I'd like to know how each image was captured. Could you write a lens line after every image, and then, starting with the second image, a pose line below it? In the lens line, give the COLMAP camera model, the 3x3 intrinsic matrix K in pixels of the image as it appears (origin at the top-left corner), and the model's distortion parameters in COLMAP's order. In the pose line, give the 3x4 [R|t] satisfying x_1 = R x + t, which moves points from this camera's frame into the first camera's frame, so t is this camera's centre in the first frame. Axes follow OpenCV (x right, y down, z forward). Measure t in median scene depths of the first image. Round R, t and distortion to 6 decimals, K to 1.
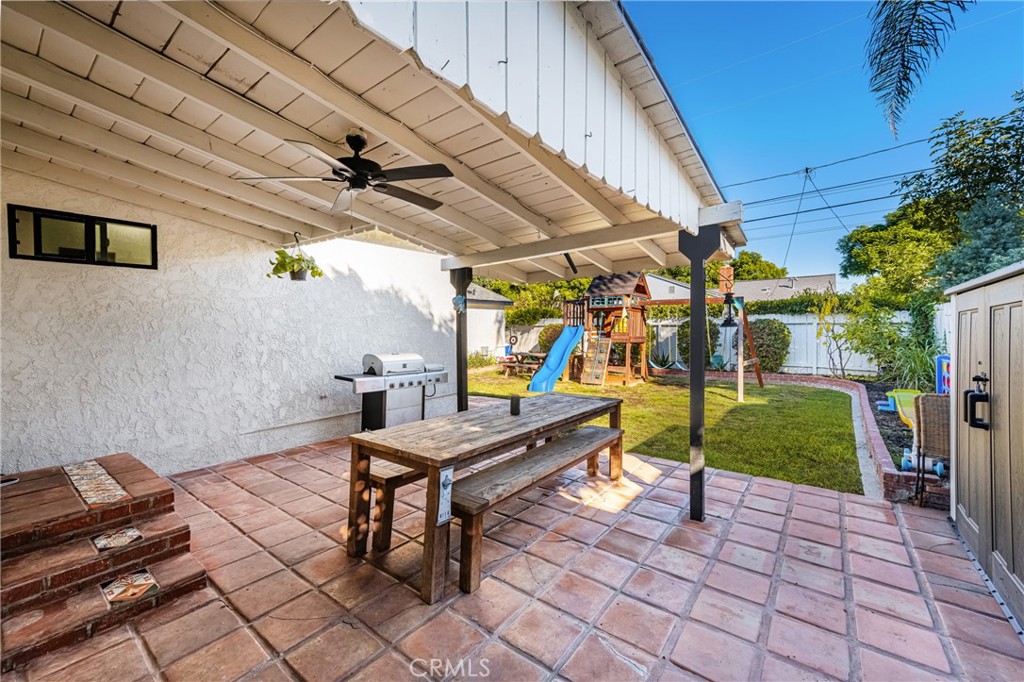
lens RADIAL K [[412.7, 0, 500.9], [0, 412.7, 336.1], [0, 0, 1]] dist [0.001662, -0.000108]
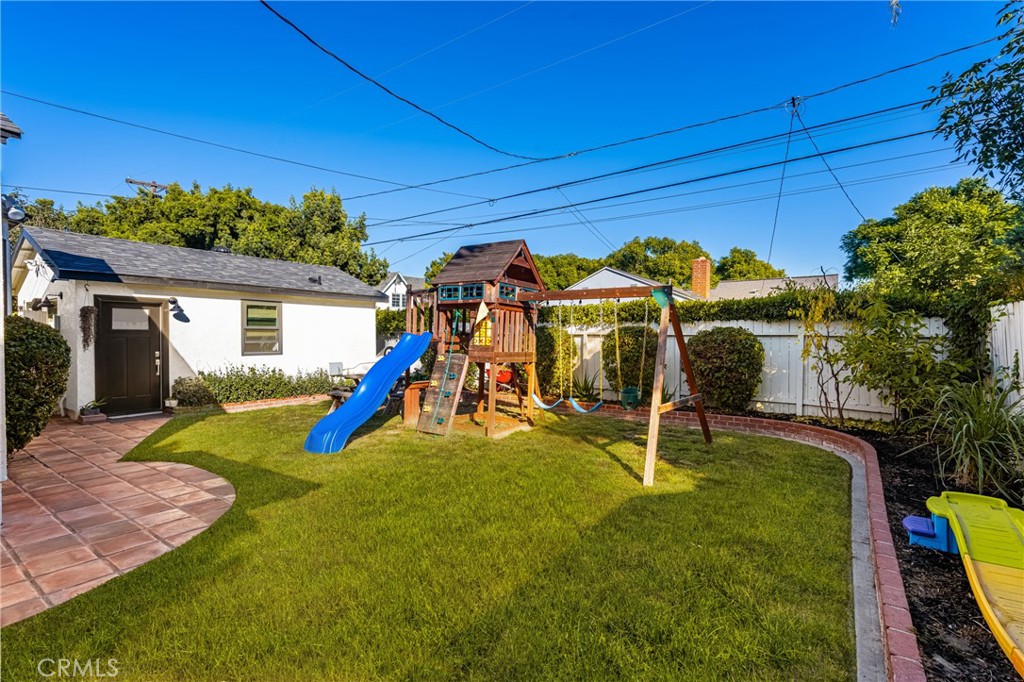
lens RADIAL K [[463.1, 0, 512.0], [0, 463.1, 341.0], [0, 0, 1]] dist [0.000997, 0.000513]
pose [[0.997846, 0.015436, 0.063764, 0.271780], [-0.015009, 0.999862, -0.007163, -0.010573], [-0.063866, 0.006191, 0.997939, 0.316005]]
